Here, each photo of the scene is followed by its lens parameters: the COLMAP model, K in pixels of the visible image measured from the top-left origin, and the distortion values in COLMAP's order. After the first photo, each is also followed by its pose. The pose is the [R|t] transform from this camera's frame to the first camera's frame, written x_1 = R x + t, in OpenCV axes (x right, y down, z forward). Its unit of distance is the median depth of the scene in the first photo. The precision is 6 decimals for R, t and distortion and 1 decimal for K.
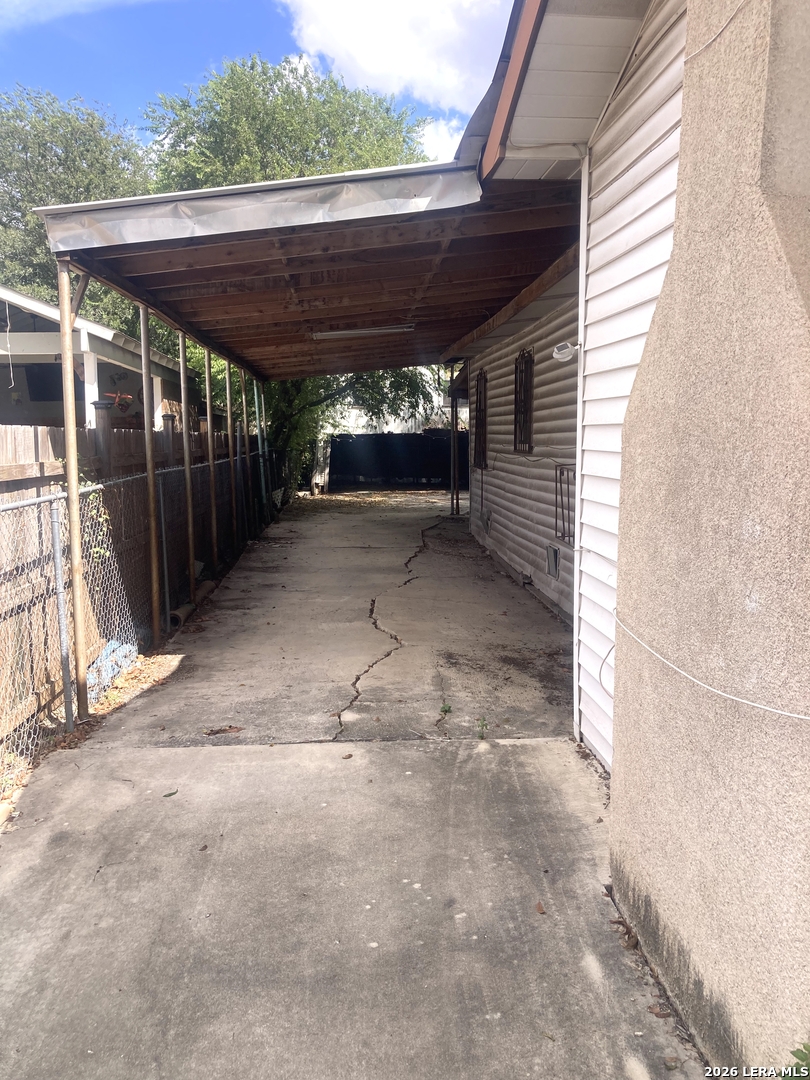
lens RADIAL K [[886.7, 0, 404.8], [0, 886.7, 542.0], [0, 0, 1]] dist [0.024752, -0.018682]
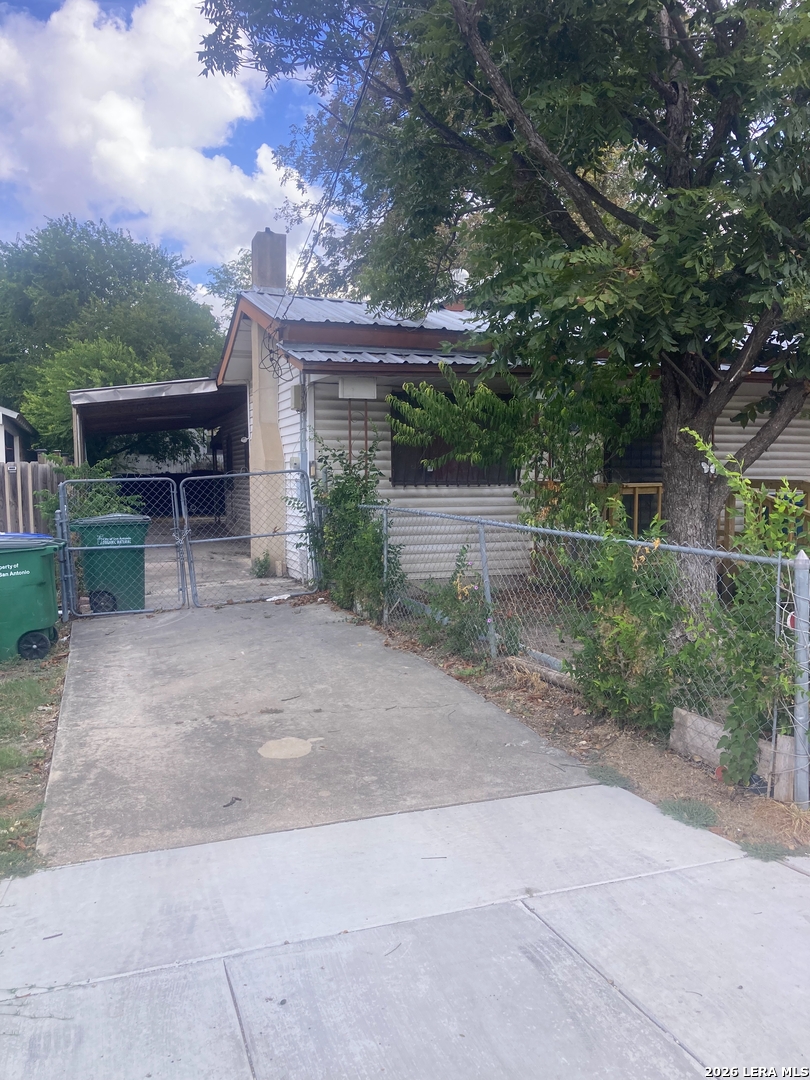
lens RADIAL K [[886.7, 0, 405.8], [0, 886.7, 541.7], [0, 0, 1]] dist [0.024752, -0.018682]
pose [[0.965556, -0.027298, 0.258761, -0.024562], [0.040650, 0.998096, -0.046387, 0.078467], [-0.257002, 0.055308, 0.964827, -0.528929]]
